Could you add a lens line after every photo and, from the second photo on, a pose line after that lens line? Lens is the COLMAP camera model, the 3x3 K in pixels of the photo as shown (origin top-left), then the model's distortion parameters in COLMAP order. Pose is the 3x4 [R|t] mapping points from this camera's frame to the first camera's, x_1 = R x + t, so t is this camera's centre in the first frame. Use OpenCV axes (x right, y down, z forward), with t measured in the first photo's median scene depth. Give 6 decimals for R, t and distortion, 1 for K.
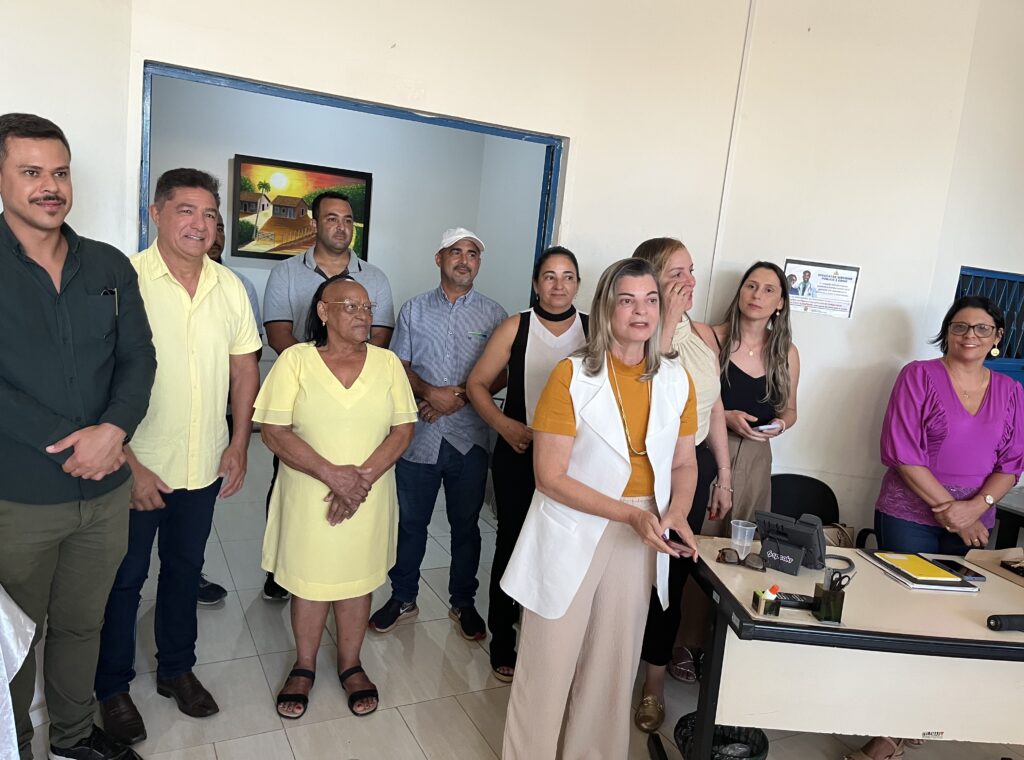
lens RADIAL K [[769.2, 0, 512.0], [0, 769.2, 380.0], [0, 0, 1]] dist [0.052205, -0.000291]
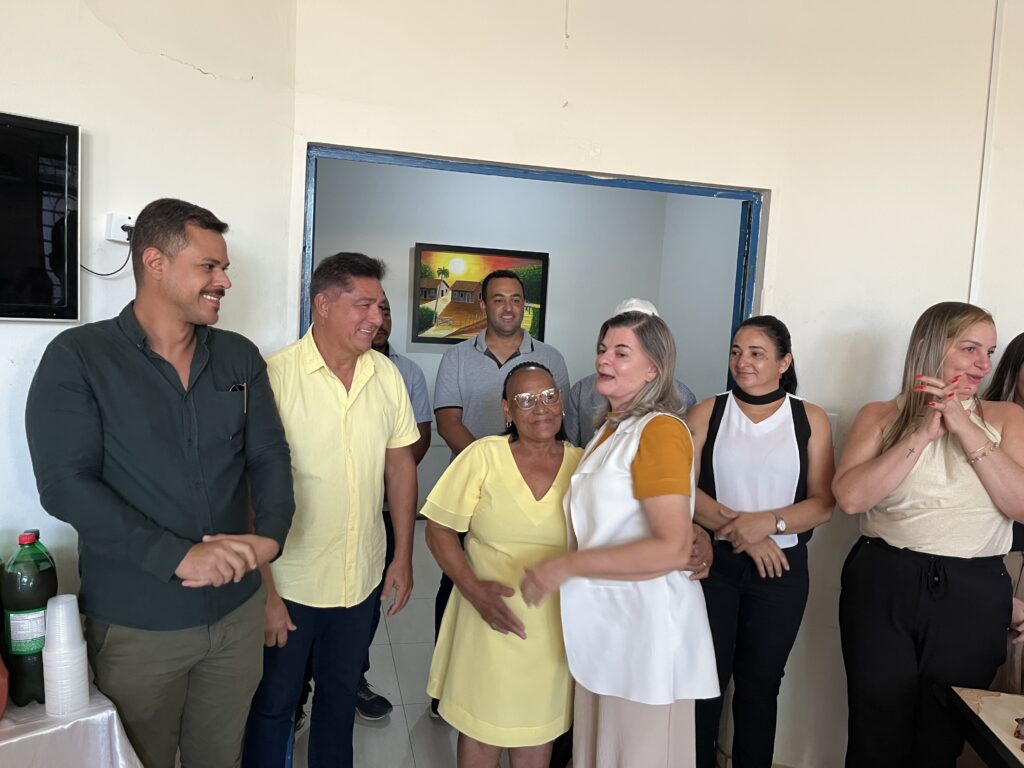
lens RADIAL K [[773.2, 0, 512.0], [0, 773.2, 384.0], [0, 0, 1]] dist [0.084916, -0.000868]
pose [[0.972861, -0.021927, -0.230349, -0.008306], [-0.000551, 0.995278, -0.097067, -0.015026], [0.231390, 0.094560, 0.968255, 0.110031]]
